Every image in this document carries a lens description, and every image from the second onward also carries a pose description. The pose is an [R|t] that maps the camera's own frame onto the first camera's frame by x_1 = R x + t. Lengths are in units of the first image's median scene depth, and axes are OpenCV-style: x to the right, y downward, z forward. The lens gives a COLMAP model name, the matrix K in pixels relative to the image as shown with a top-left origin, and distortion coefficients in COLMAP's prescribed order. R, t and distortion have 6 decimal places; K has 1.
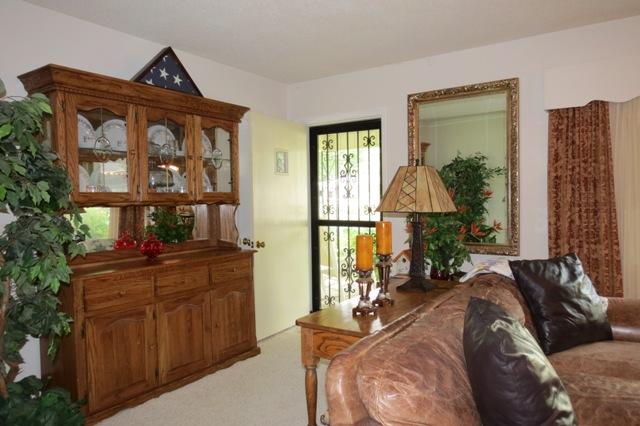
lens RADIAL K [[456.7, 0, 320.0], [0, 456.7, 213.0], [0, 0, 1]] dist [-0.025555, 0.006685]
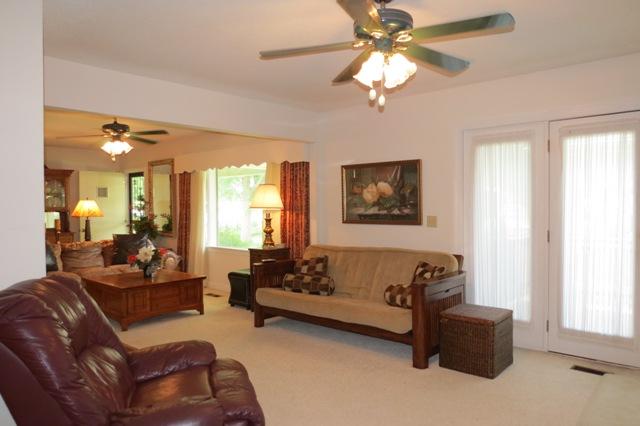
lens RADIAL K [[456.7, 0, 320.0], [0, 456.7, 213.0], [0, 0, 1]] dist [-0.025555, 0.006685]
pose [[0.990612, 0.013885, -0.136000, 1.562460], [-0.014872, 0.999870, -0.006247, -0.022356], [0.135896, 0.008211, 0.990689, -1.227824]]
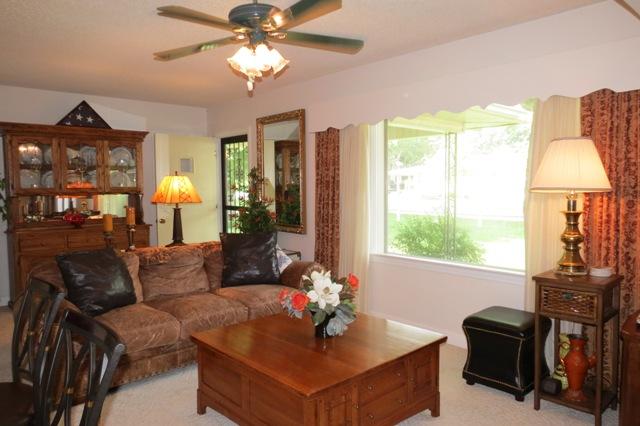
lens RADIAL K [[456.7, 0, 320.0], [0, 456.7, 213.0], [0, 0, 1]] dist [-0.025555, 0.006685]
pose [[0.971270, 0.026131, -0.236542, 0.880954], [-0.017160, 0.999056, 0.039906, -0.032311], [0.237362, -0.034700, 0.970801, -0.410076]]
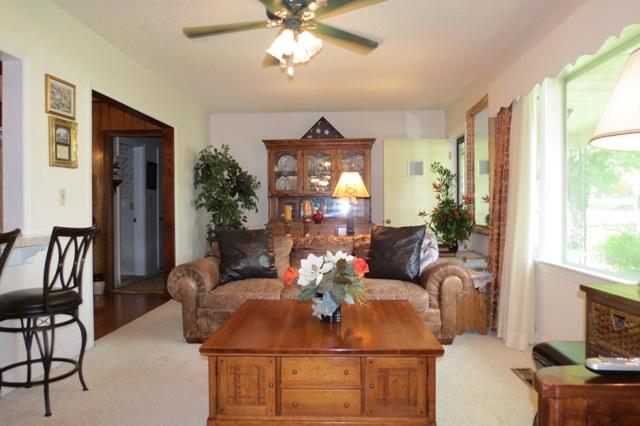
lens RADIAL K [[456.7, 0, 320.0], [0, 456.7, 213.0], [0, 0, 1]] dist [-0.025555, 0.006685]
pose [[0.517118, 0.025627, -0.855531, 1.329936], [-0.029356, 0.999495, 0.012195, 0.031317], [0.855411, 0.018809, 0.517609, -0.036045]]
